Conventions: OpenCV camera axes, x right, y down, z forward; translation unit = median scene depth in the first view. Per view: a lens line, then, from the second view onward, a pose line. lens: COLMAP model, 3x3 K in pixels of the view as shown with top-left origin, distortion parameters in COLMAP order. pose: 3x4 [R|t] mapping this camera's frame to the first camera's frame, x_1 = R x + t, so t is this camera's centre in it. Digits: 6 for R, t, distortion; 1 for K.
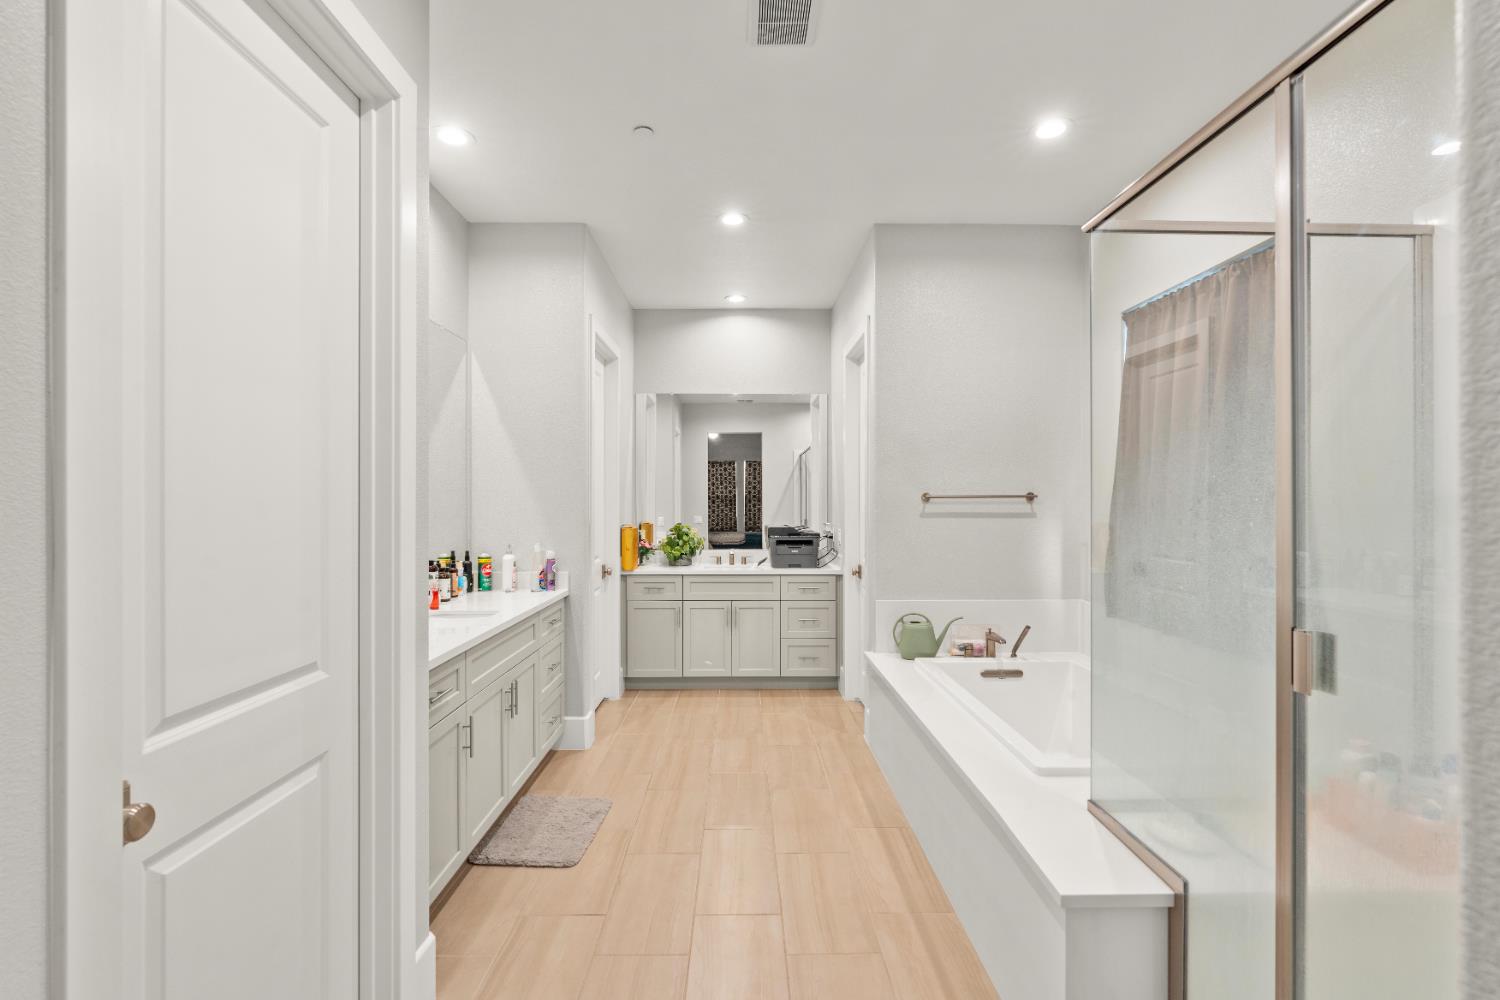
lens RADIAL K [[678.7, 0, 746.8], [0, 678.7, 502.8], [0, 0, 1]] dist [-0.007075, 0.002699]
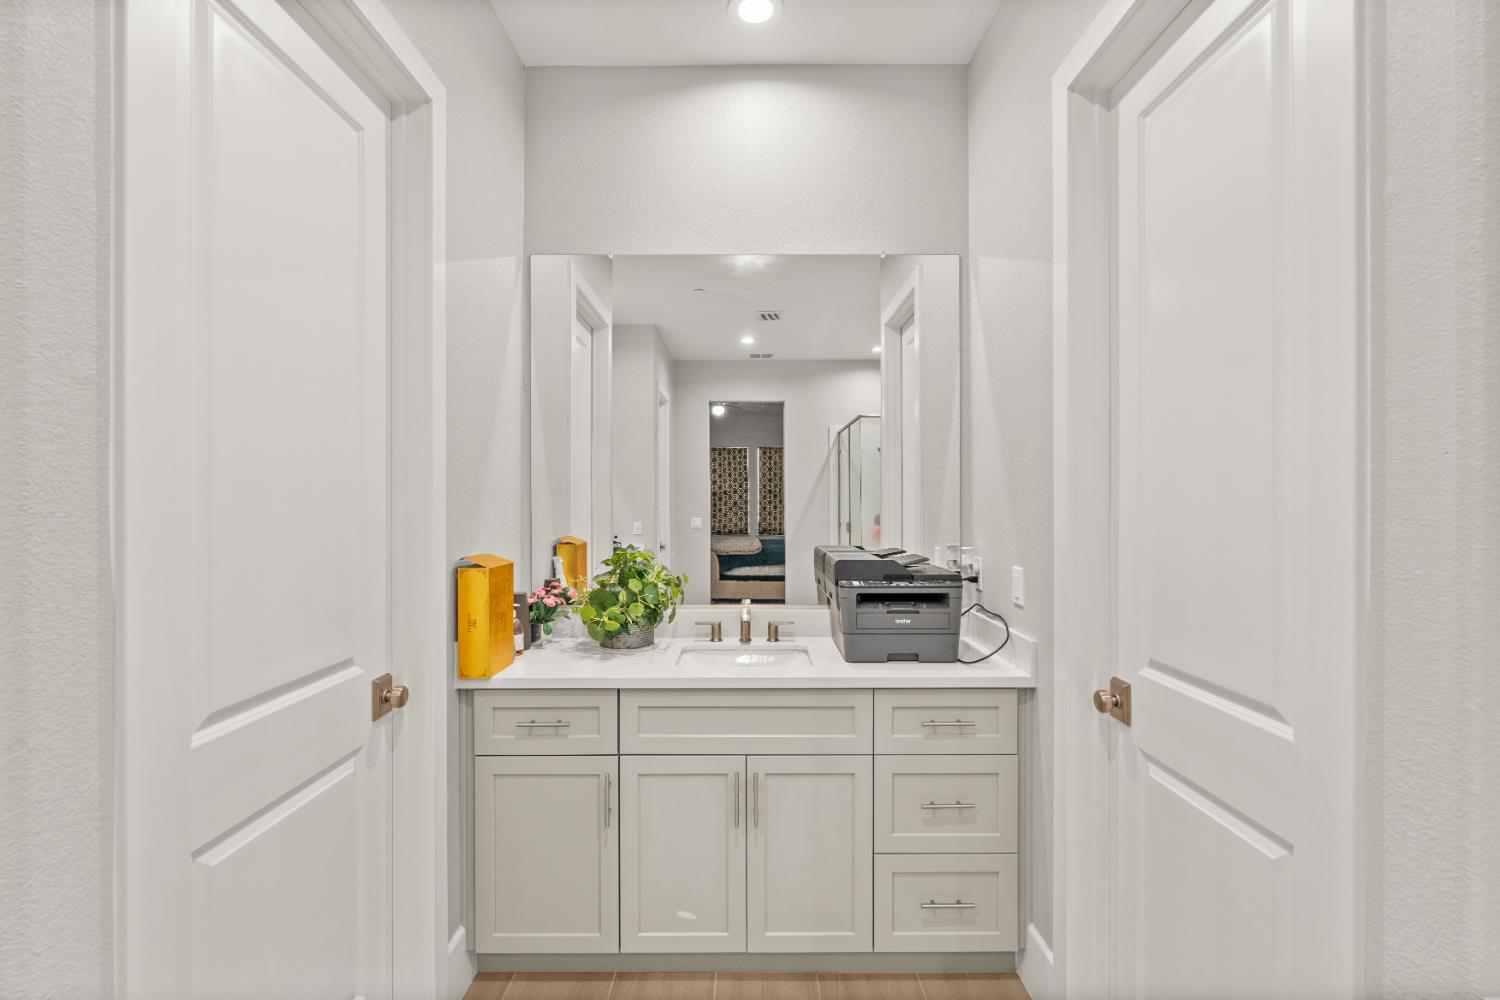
lens RADIAL K [[678.7, 0, 756.5], [0, 678.7, 496.3], [0, 0, 1]] dist [-0.007075, 0.002699]
pose [[0.999998, -0.001880, -0.000484, -0.016118], [0.001878, 0.999989, -0.004300, -0.000756], [0.000492, 0.004299, 0.999991, 0.615260]]
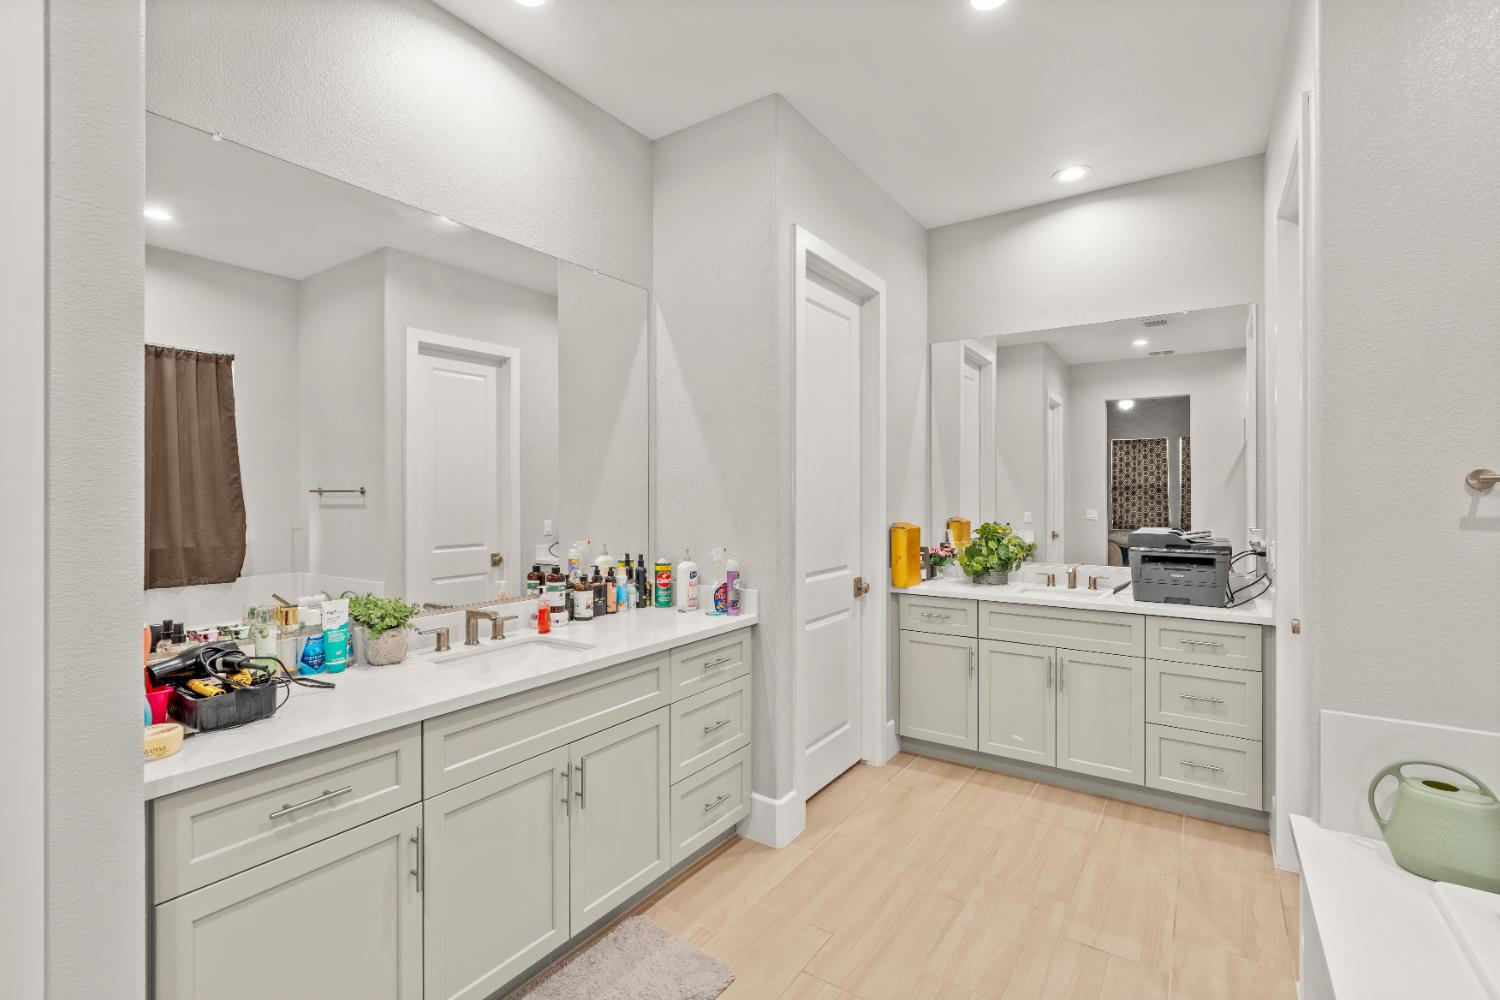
lens RADIAL K [[678.7, 0, 745.7], [0, 678.7, 491.2], [0, 0, 1]] dist [-0.007075, 0.002699]
pose [[0.819241, -0.001812, -0.573446, 0.102955], [0.000315, 0.999996, -0.002709, -0.000175], [0.573449, 0.002039, 0.819239, 0.315457]]
